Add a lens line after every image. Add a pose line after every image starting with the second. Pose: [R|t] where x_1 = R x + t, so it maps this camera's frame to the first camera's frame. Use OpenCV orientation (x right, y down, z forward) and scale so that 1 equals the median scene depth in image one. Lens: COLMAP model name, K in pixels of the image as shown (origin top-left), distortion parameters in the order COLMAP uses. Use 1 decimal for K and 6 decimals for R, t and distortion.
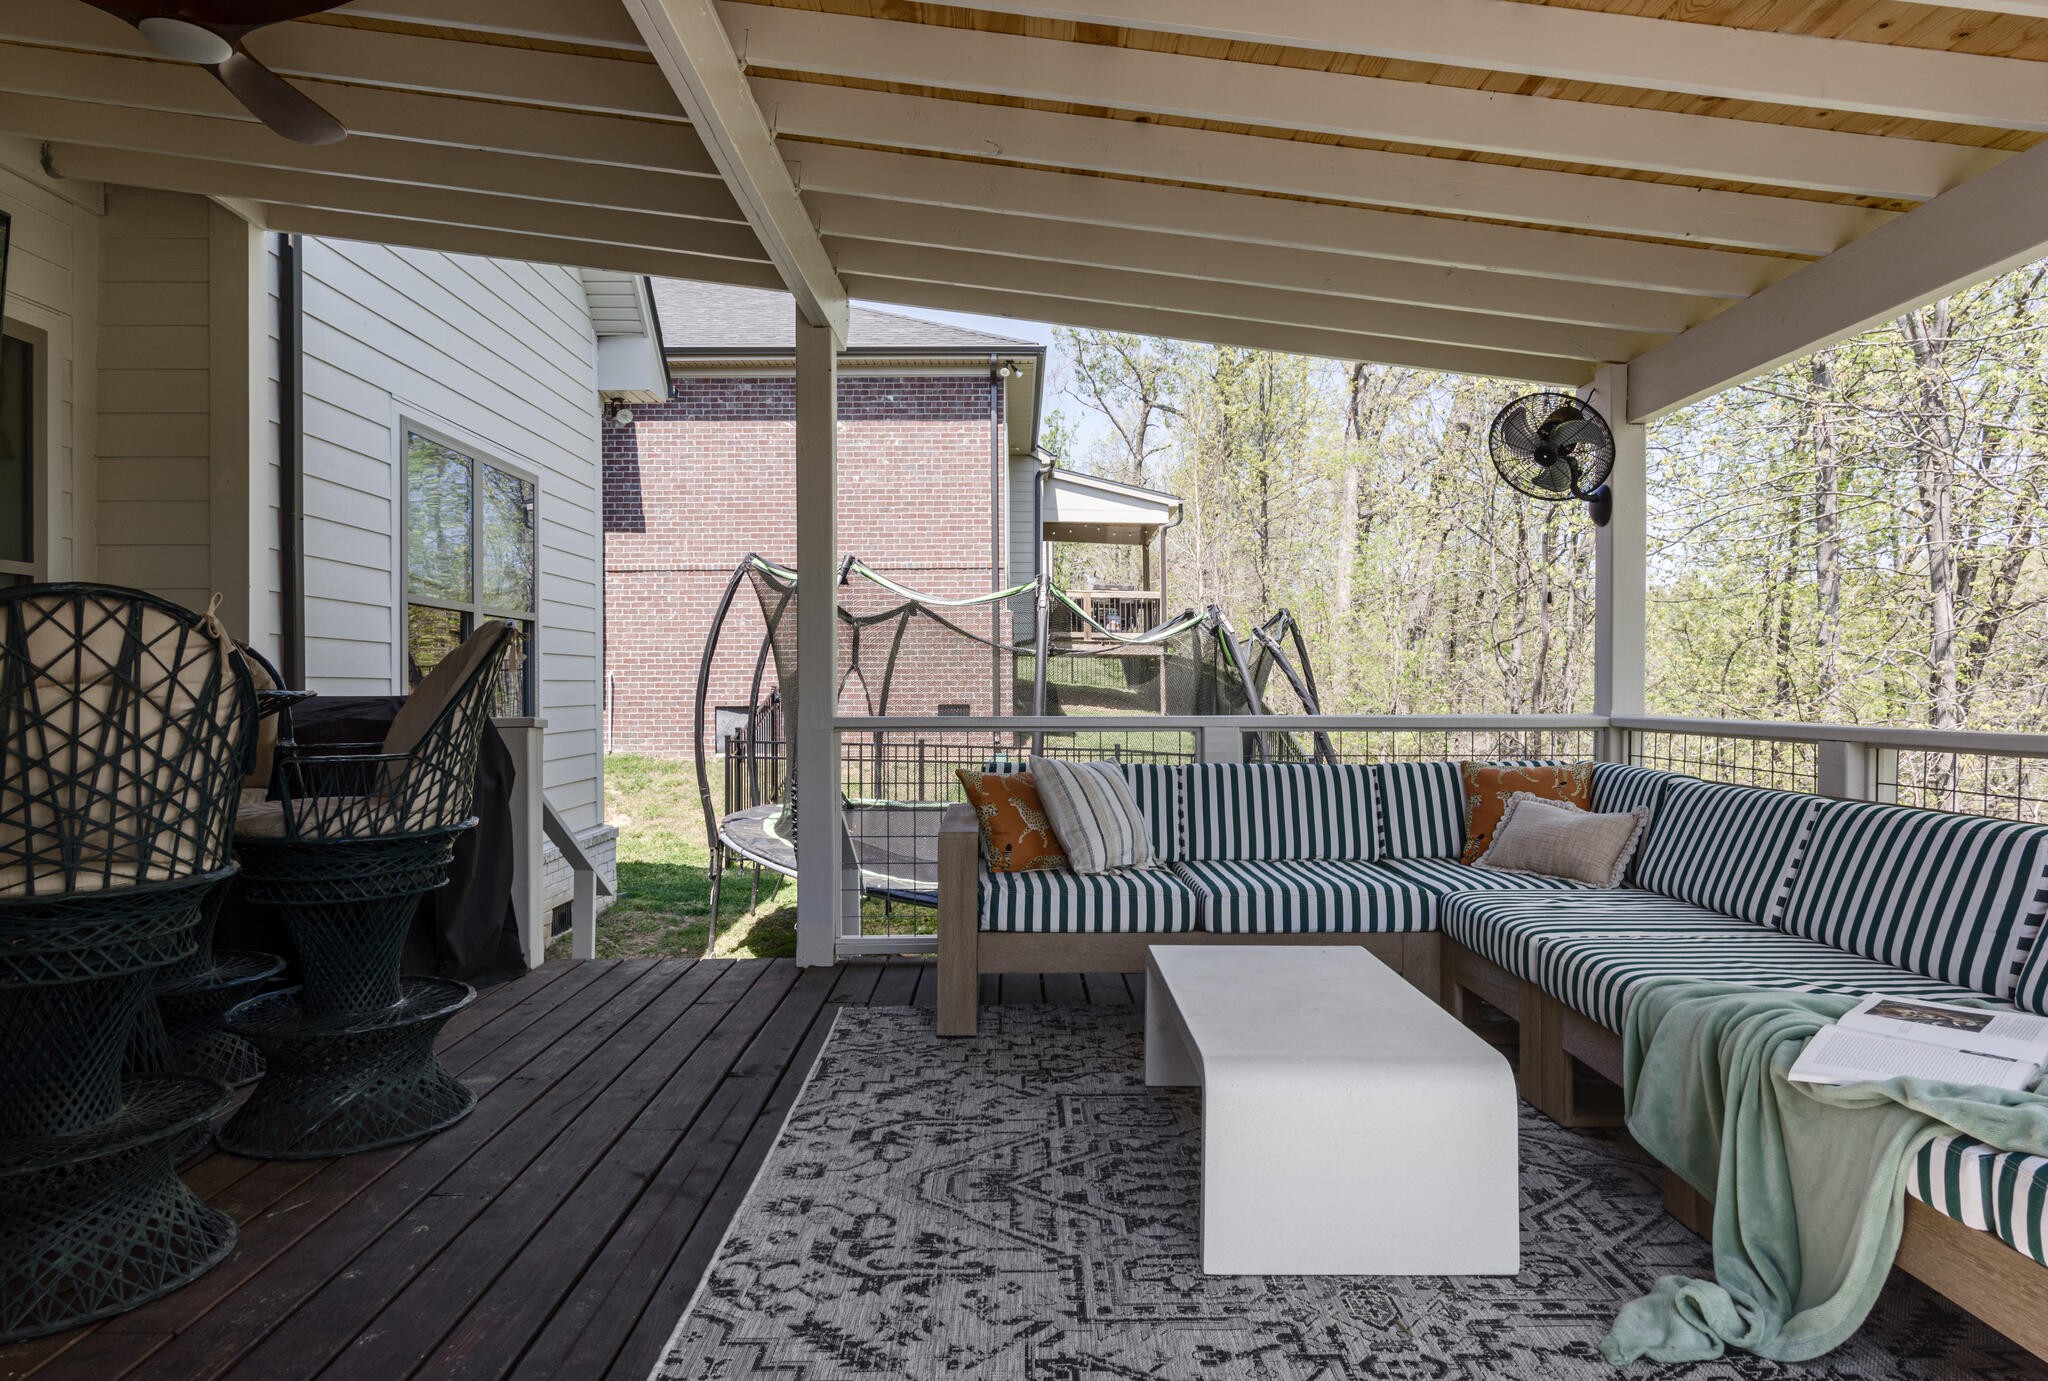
lens RADIAL K [[1270.9, 0, 1024.0], [0, 1270.9, 690.5], [0, 0, 1]] dist [0.006013, 0.001041]
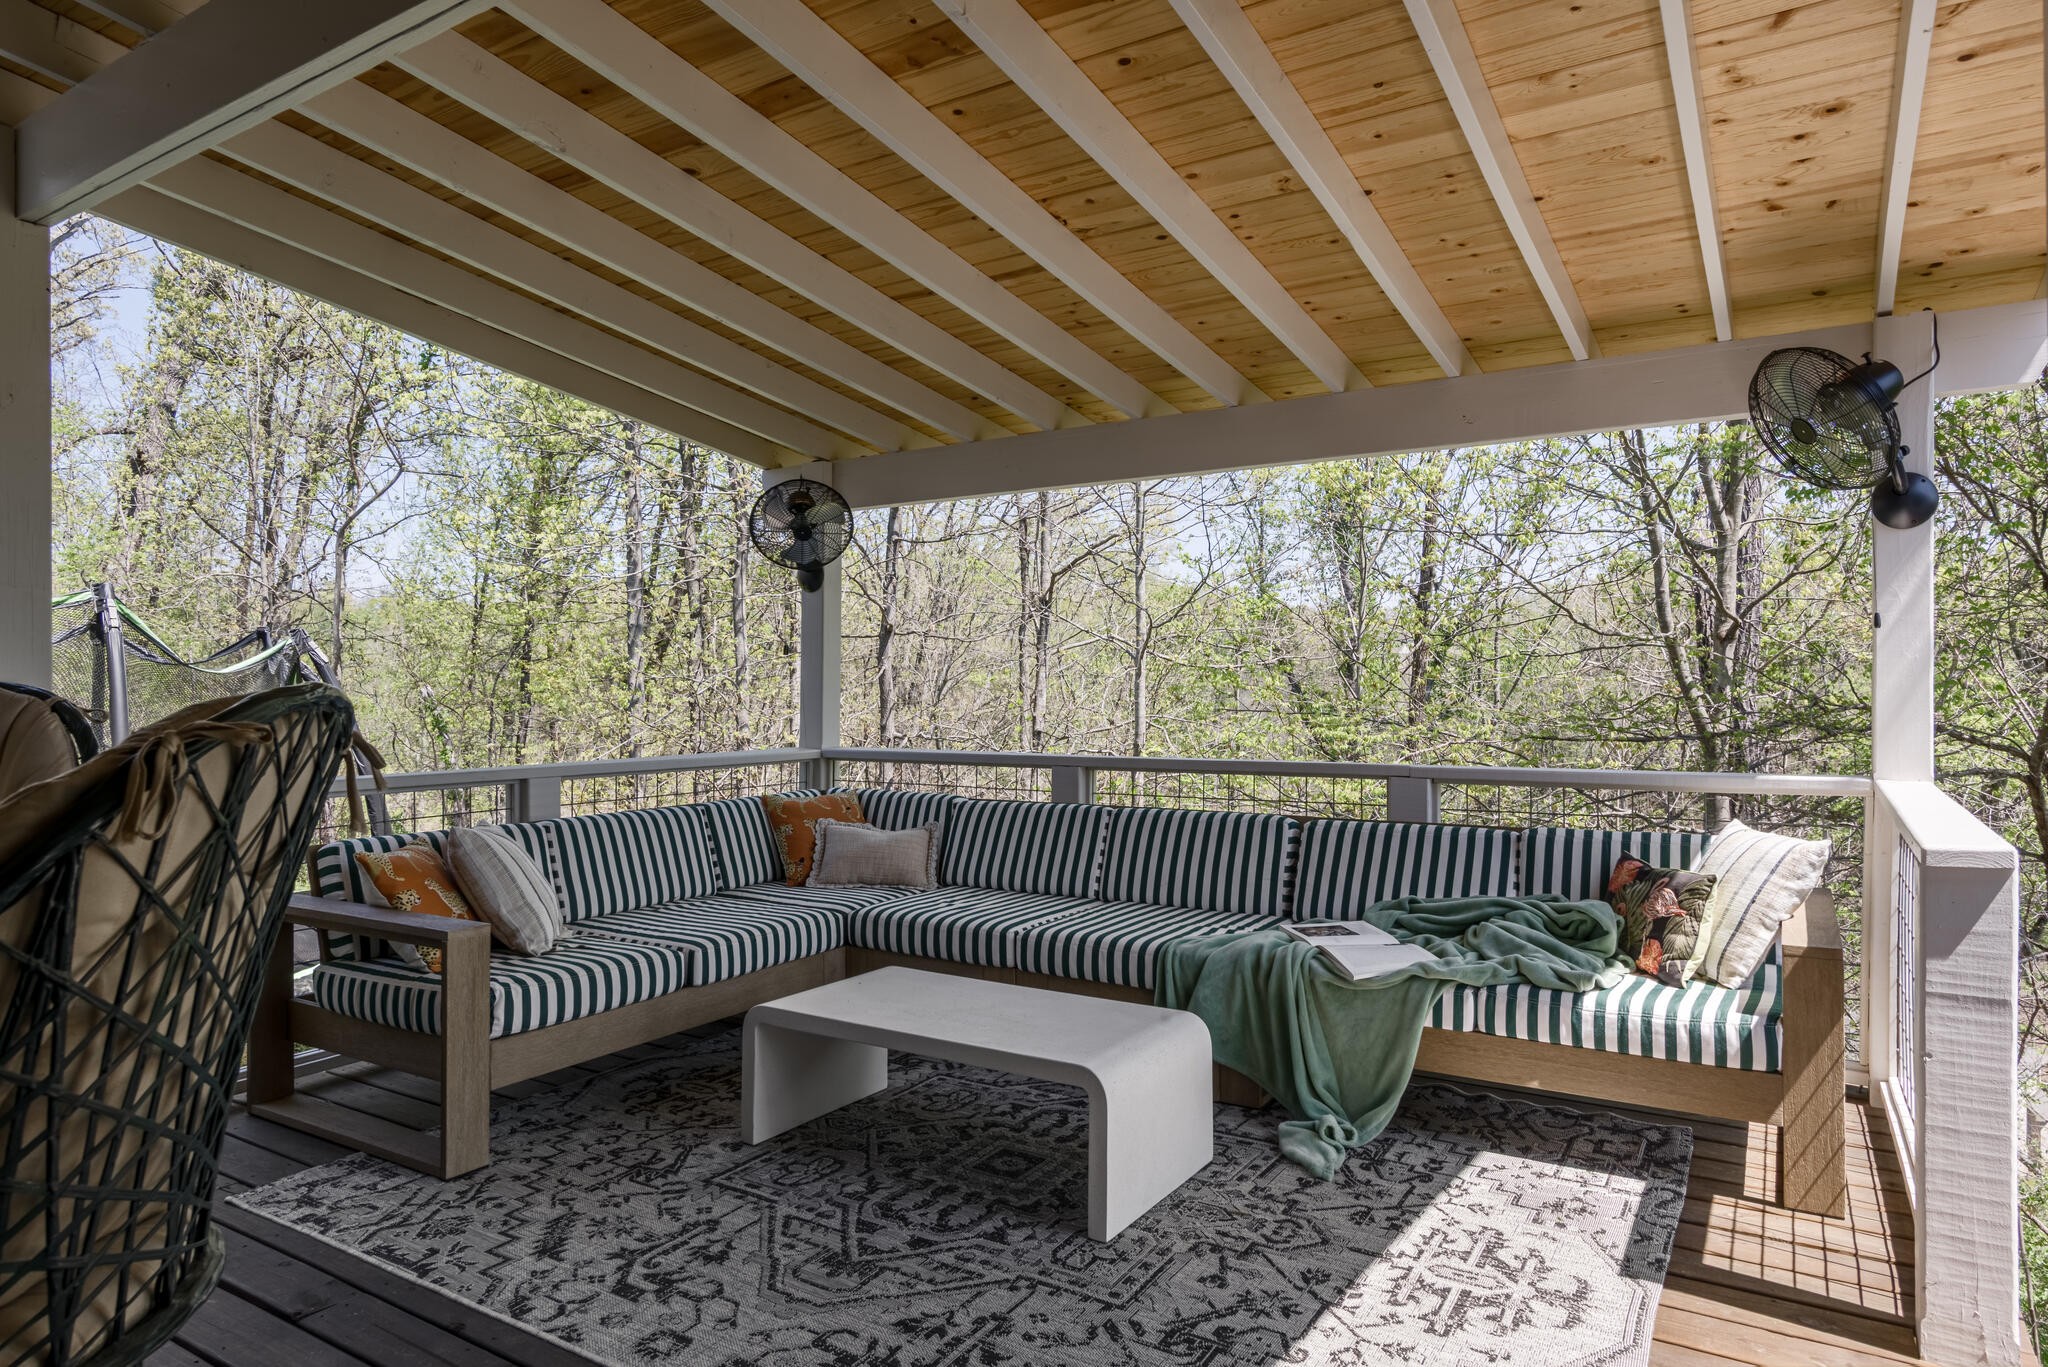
lens RADIAL K [[1227.7, 0, 1024.0], [0, 1227.7, 683.5], [0, 0, 1]] dist [0.000181, 0.000651]
pose [[0.534109, 0.007489, 0.845382, -0.671673], [0.002718, 0.999940, -0.010575, -0.047386], [-0.845411, 0.007946, 0.534057, 0.326702]]
